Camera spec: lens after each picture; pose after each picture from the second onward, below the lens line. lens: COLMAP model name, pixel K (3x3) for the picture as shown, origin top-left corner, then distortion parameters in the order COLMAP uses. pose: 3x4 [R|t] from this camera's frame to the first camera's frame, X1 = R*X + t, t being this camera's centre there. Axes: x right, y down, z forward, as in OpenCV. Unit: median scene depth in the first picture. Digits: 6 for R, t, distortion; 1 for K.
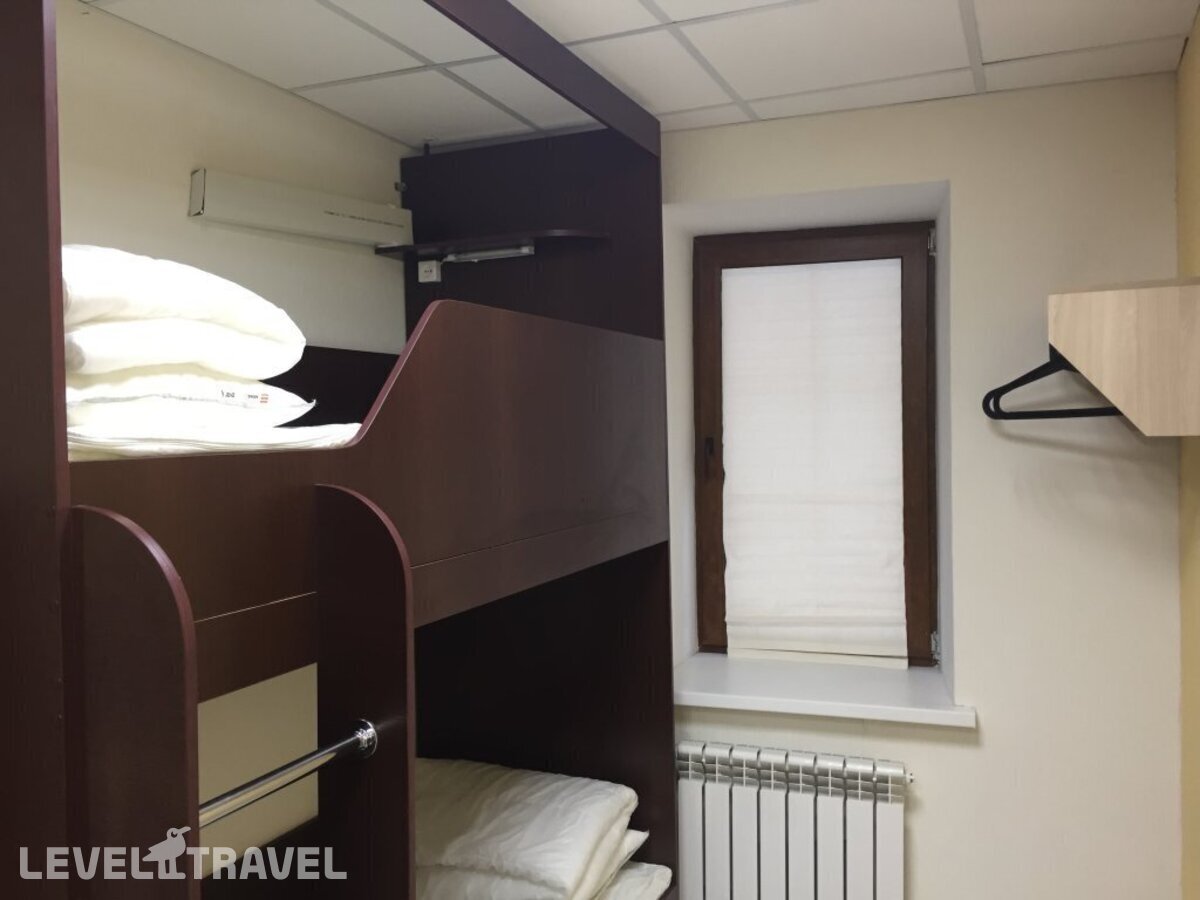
lens RADIAL K [[1015.6, 0, 593.2], [0, 1015.6, 451.8], [0, 0, 1]] dist [0.052451, -0.079347]
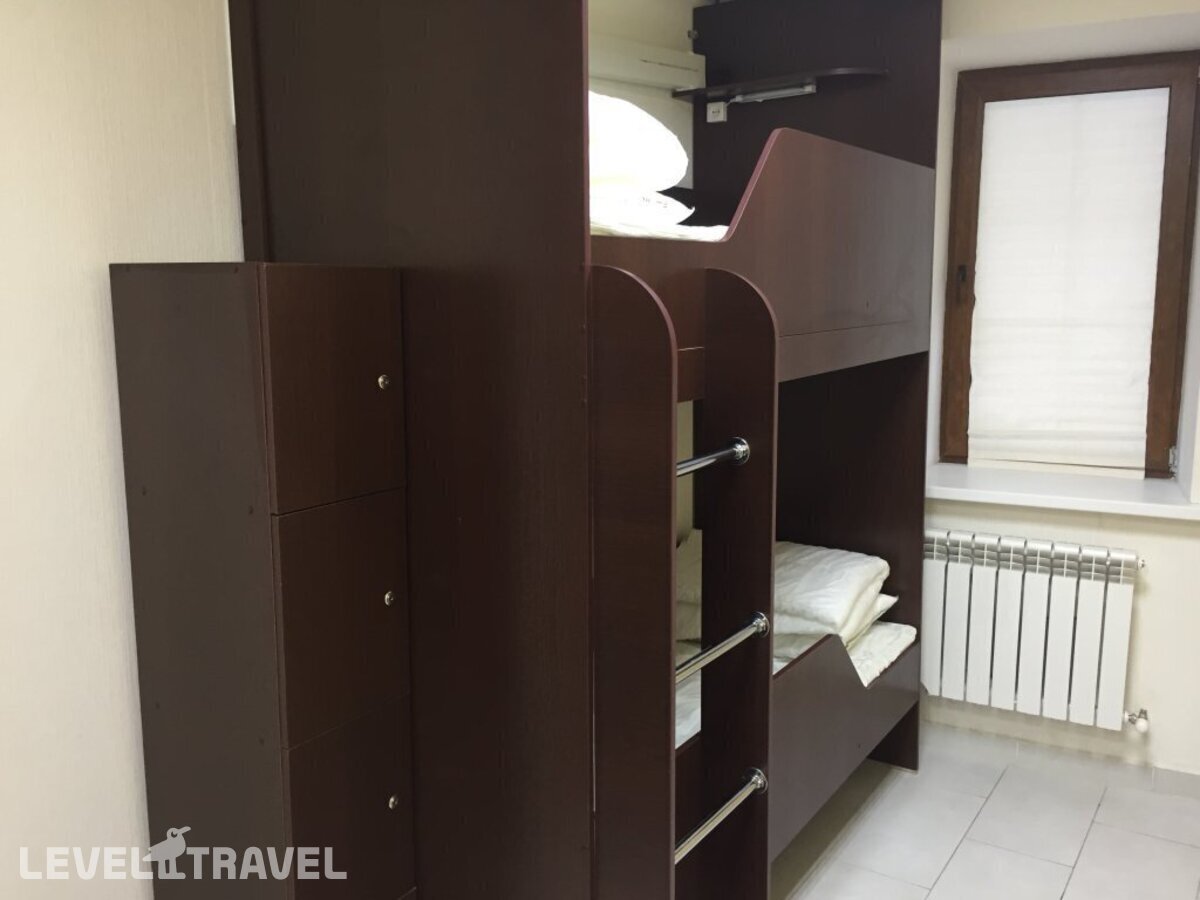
lens RADIAL K [[1015.6, 0, 592.8], [0, 1015.6, 451.2], [0, 0, 1]] dist [0.052451, -0.079347]
pose [[0.982660, 0.034628, -0.182155, -0.081257], [-0.009453, 0.990484, 0.137302, 0.044138], [0.185177, -0.133199, 0.973636, -0.189983]]
